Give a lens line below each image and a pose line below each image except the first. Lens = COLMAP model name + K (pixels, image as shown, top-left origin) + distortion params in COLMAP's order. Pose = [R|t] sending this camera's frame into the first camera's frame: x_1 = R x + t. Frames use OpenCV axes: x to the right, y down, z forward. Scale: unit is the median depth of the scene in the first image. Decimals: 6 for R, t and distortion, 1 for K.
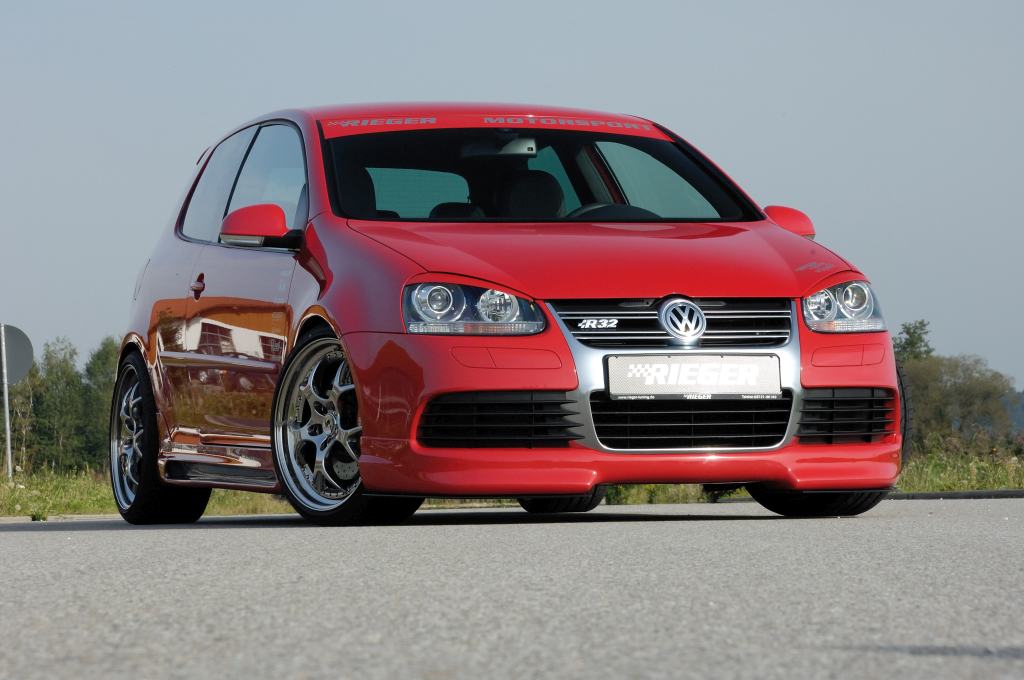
lens RADIAL K [[4312.0, 0, 505.1], [0, 4312.0, 335.9], [0, 0, 1]] dist [1.157575, 0.000000]
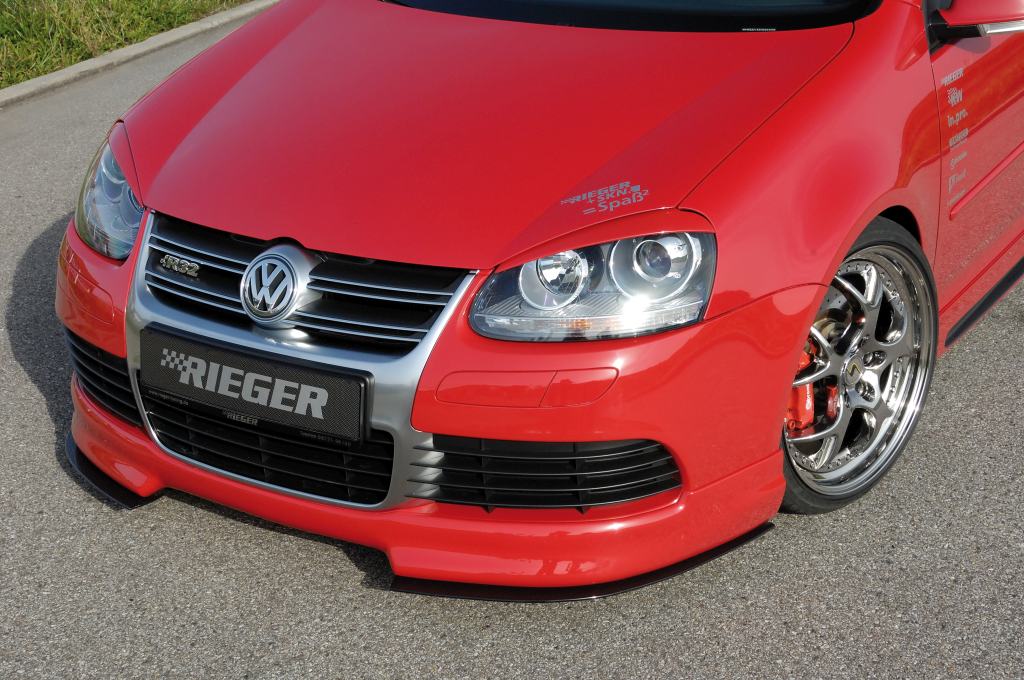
lens RADIAL K [[1658.9, 0, 512.4], [0, 1658.9, 336.8], [0, 0, 1]] dist [0.199224, 0.000000]
pose [[0.653693, 0.281361, -0.702511, 0.240624], [0.029845, 0.918007, 0.395440, -0.093601], [0.756171, -0.279463, 0.591697, 0.878241]]
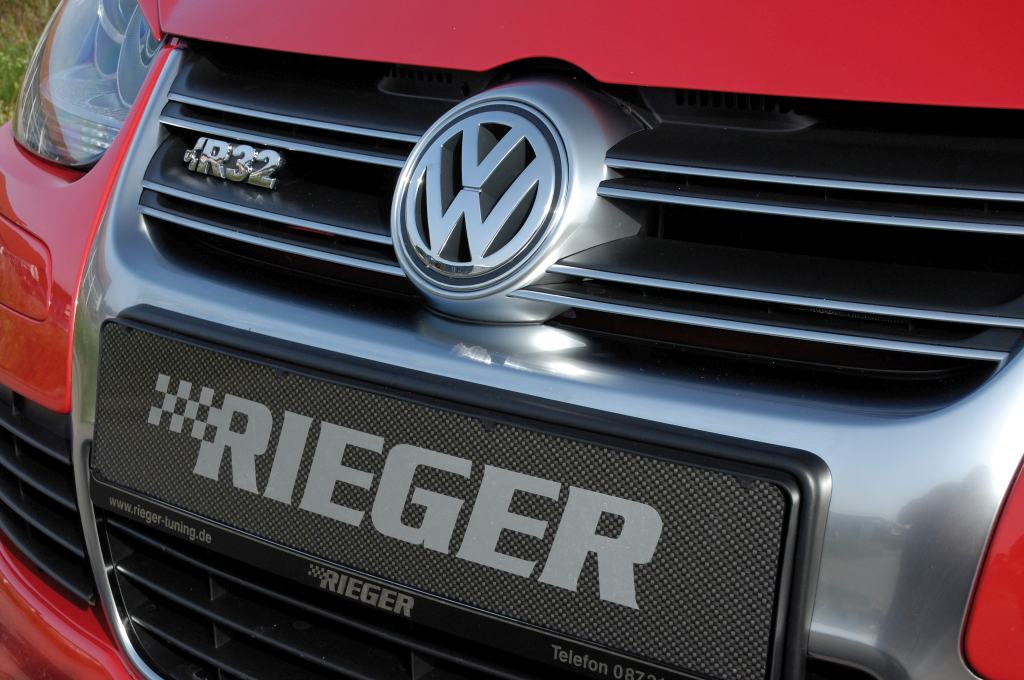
lens RADIAL K [[1743.7, 0, 506.3], [0, 1743.7, 340.7], [0, 0, 1]] dist [0.201601, 0.000000]
pose [[0.576291, 0.222928, -0.786252, 0.110530], [-0.005763, 0.963161, 0.268863, -0.019714], [0.817224, -0.150412, 0.556346, 0.951914]]
